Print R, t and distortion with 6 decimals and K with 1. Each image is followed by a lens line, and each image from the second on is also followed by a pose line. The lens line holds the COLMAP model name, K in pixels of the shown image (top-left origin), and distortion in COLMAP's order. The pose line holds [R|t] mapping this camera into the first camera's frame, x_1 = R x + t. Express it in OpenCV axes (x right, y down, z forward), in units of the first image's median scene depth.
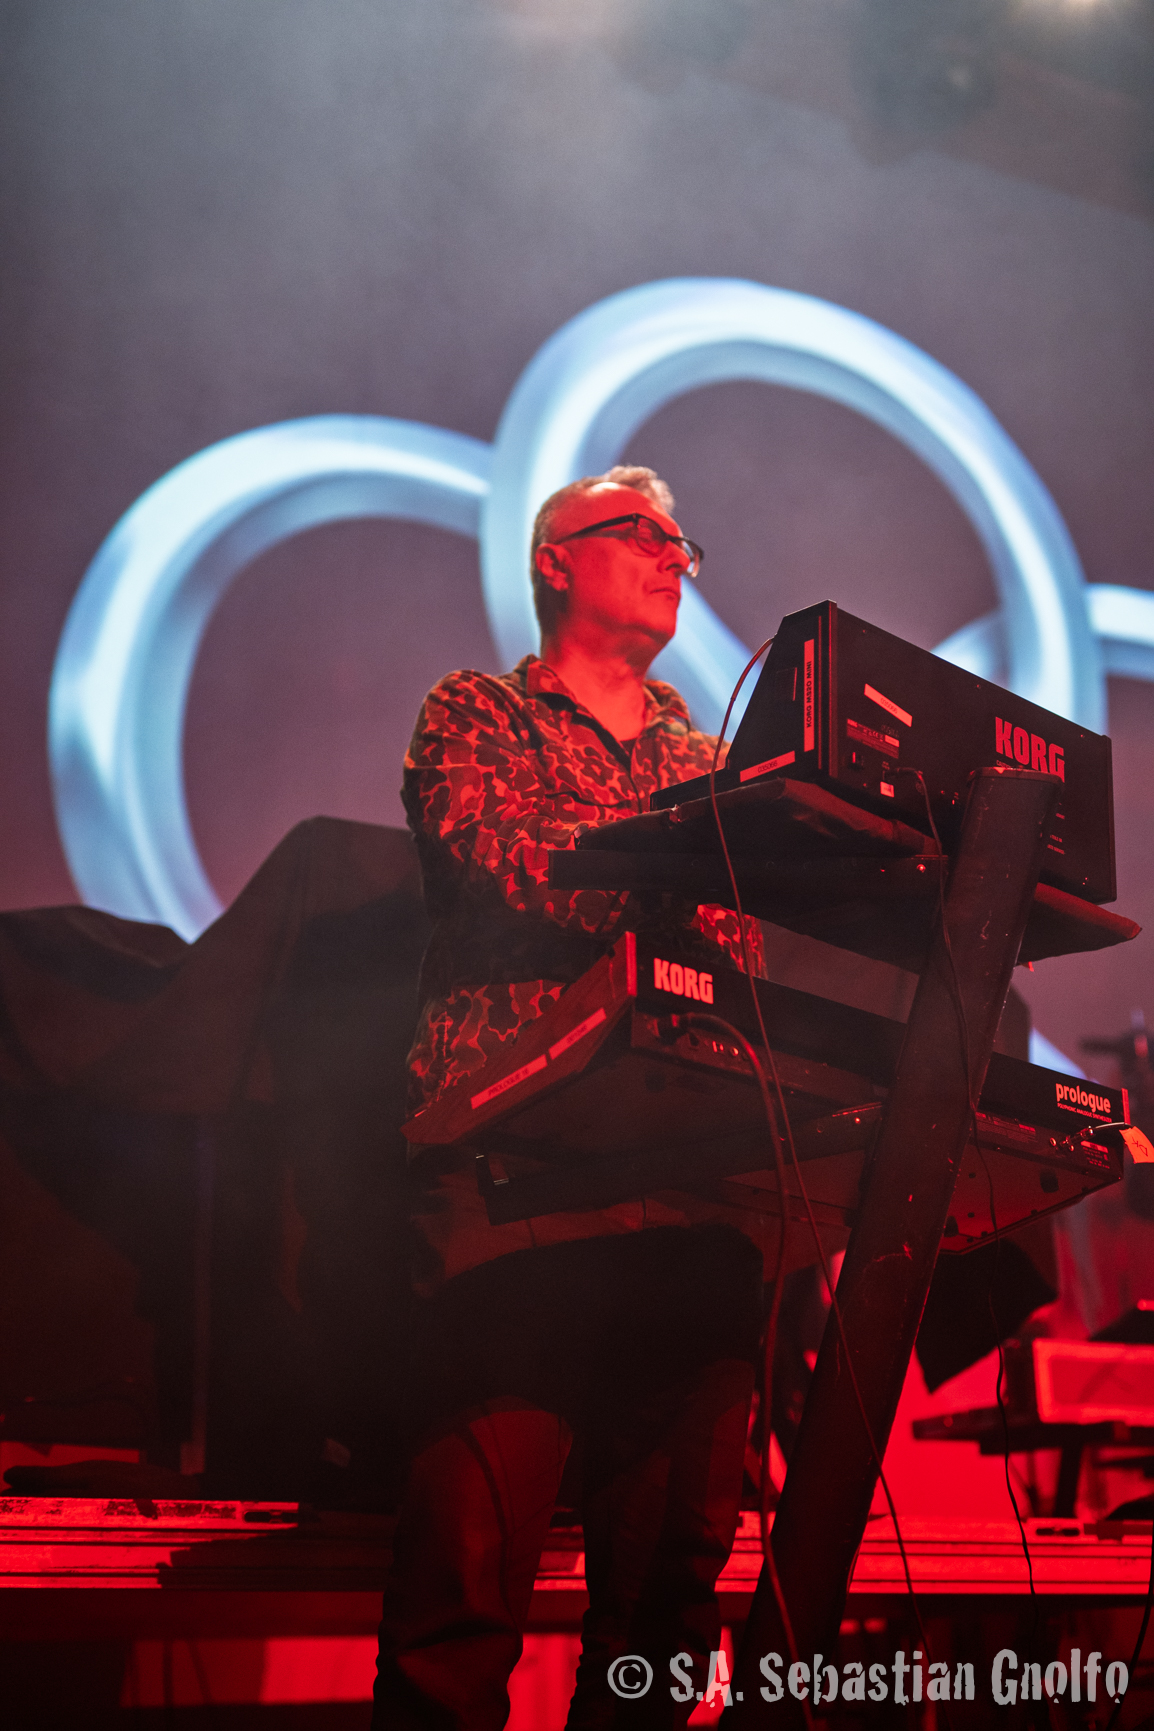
lens RADIAL K [[2511.0, 0, 573.1], [0, 2511.0, 869.4], [0, 0, 1]] dist [0.064352, 0.000000]
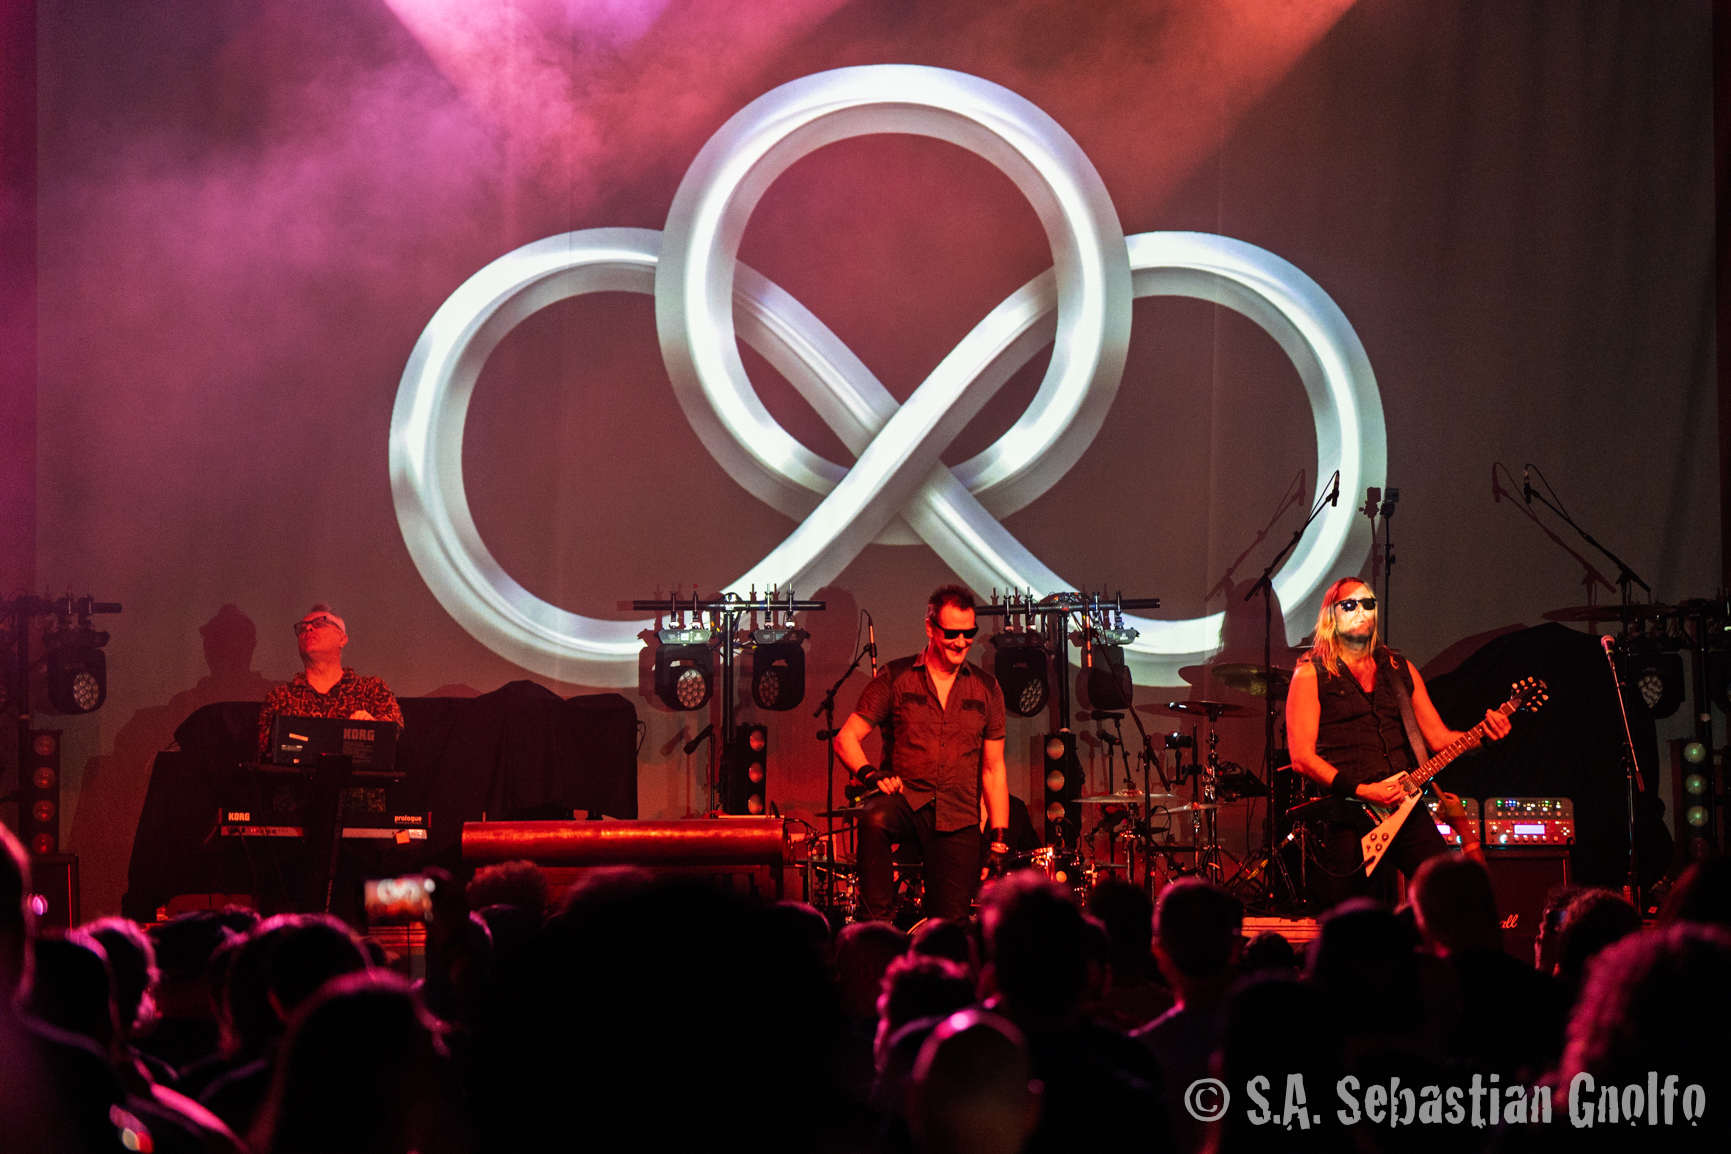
lens RADIAL K [[5043.5, 0, 865.3], [0, 5043.5, 573.7], [0, 0, 1]] dist [0.438751, 0.000000]
pose [[0.913467, -0.006958, -0.406852, 4.011721], [0.110762, 0.966352, 0.232155, -1.980680], [0.391547, -0.257130, 0.883502, -5.356011]]
